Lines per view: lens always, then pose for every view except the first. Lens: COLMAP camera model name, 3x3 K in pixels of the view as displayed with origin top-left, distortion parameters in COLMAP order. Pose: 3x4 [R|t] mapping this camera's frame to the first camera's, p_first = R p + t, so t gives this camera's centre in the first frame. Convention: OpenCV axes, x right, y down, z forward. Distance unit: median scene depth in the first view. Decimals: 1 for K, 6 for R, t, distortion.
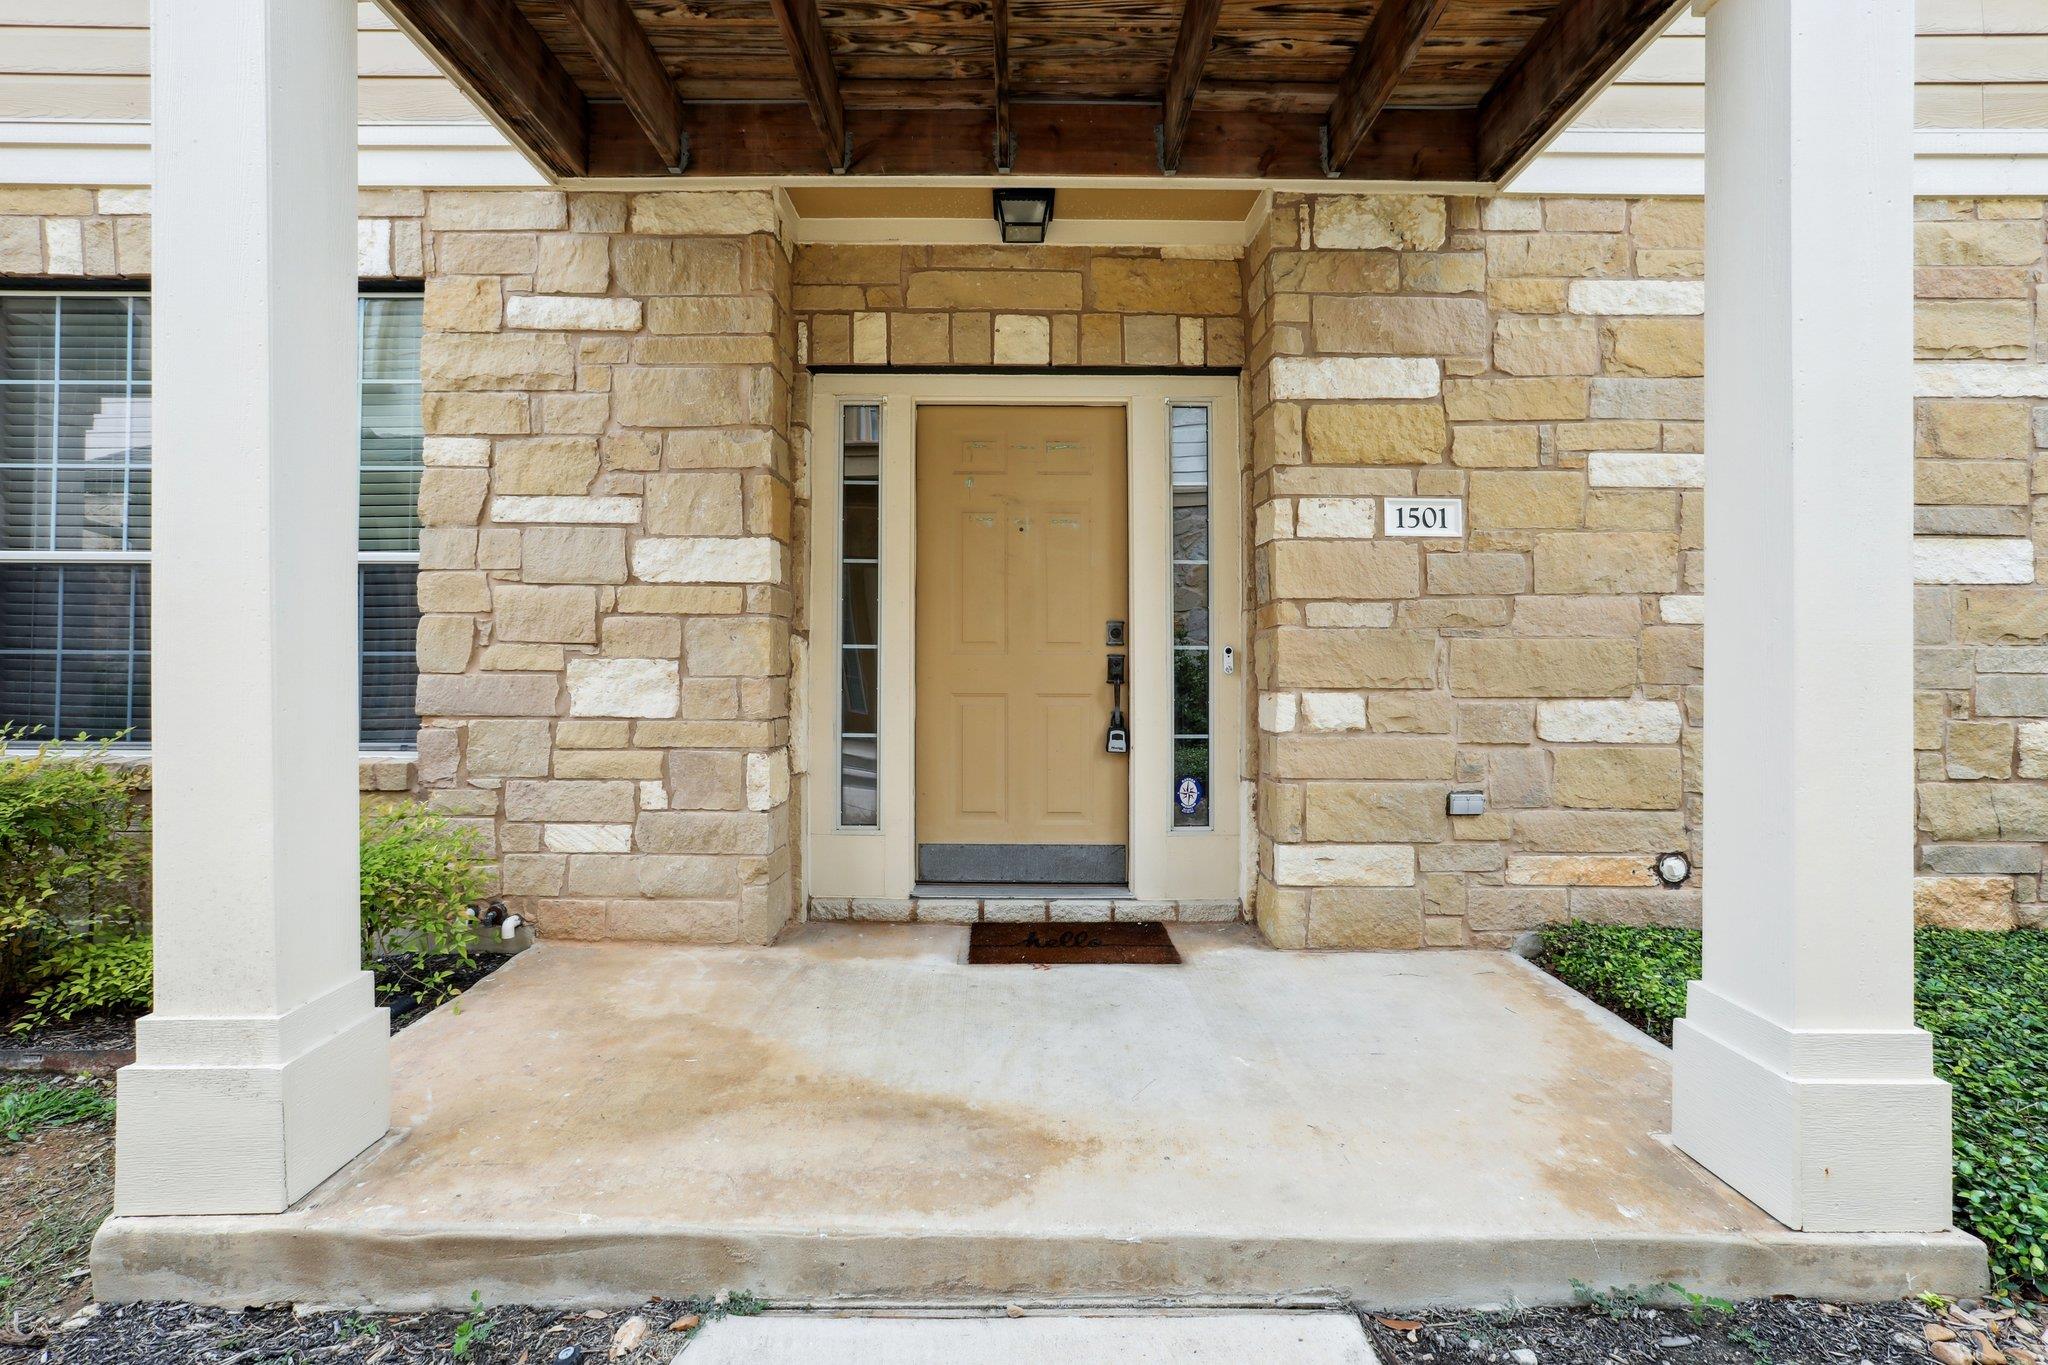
lens RADIAL K [[968.8, 0, 1024.0], [0, 968.8, 682.5], [0, 0, 1]] dist [-0.016018, 0.022849]
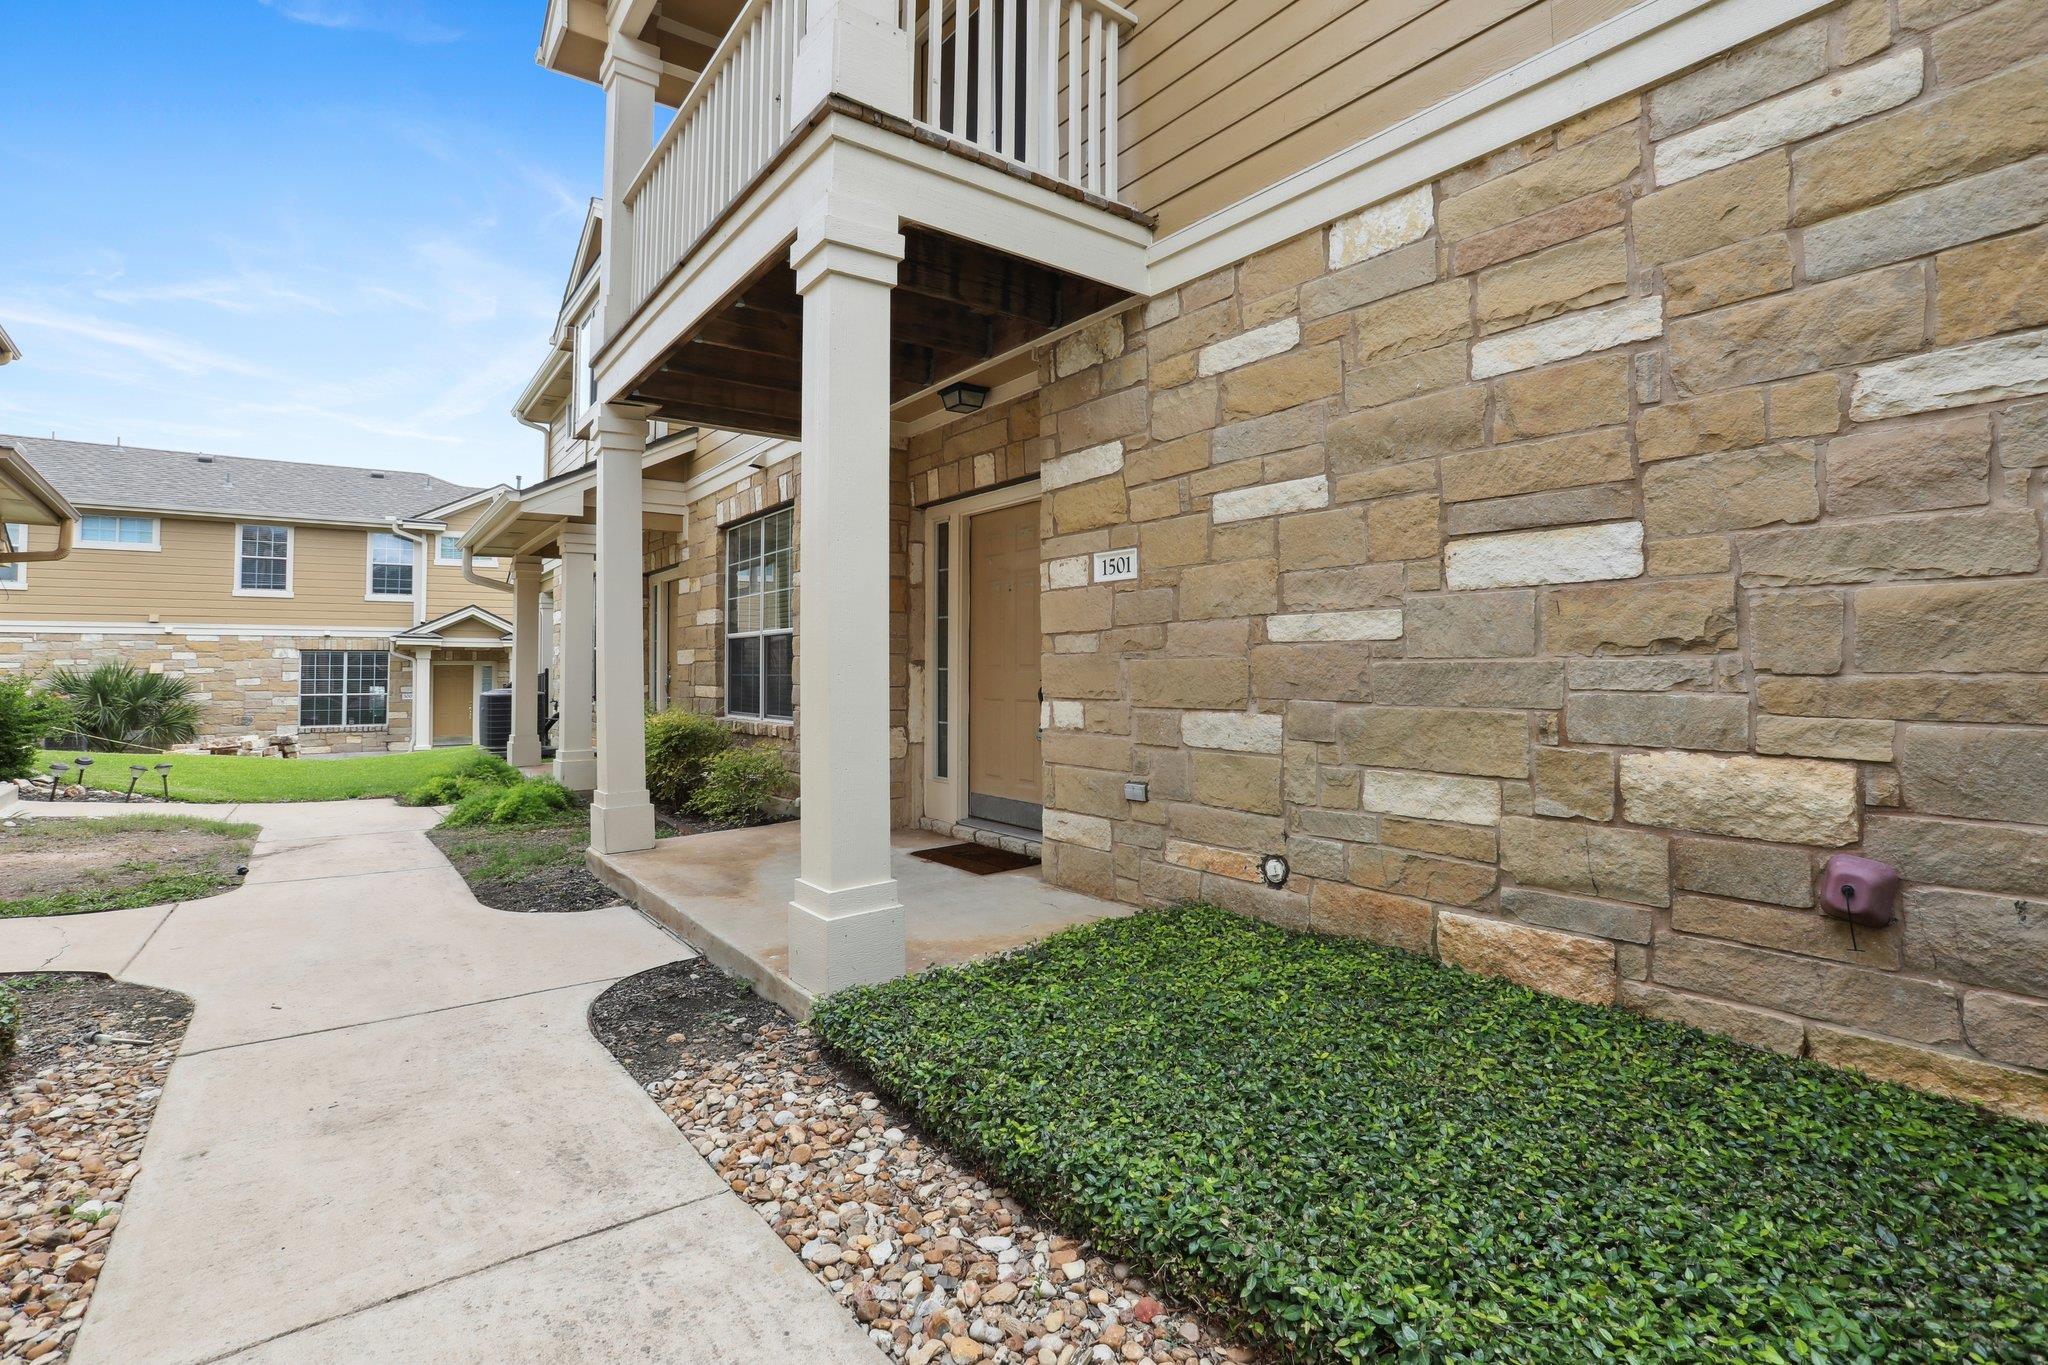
lens RADIAL K [[968.8, 0, 1024.0], [0, 968.8, 682.5], [0, 0, 1]] dist [-0.016018, 0.022849]
pose [[0.593442, 0.000739, -0.804876, 1.372005], [0.001207, 0.999998, 0.001808, -0.018229], [0.804876, -0.002045, 0.593440, 0.137984]]
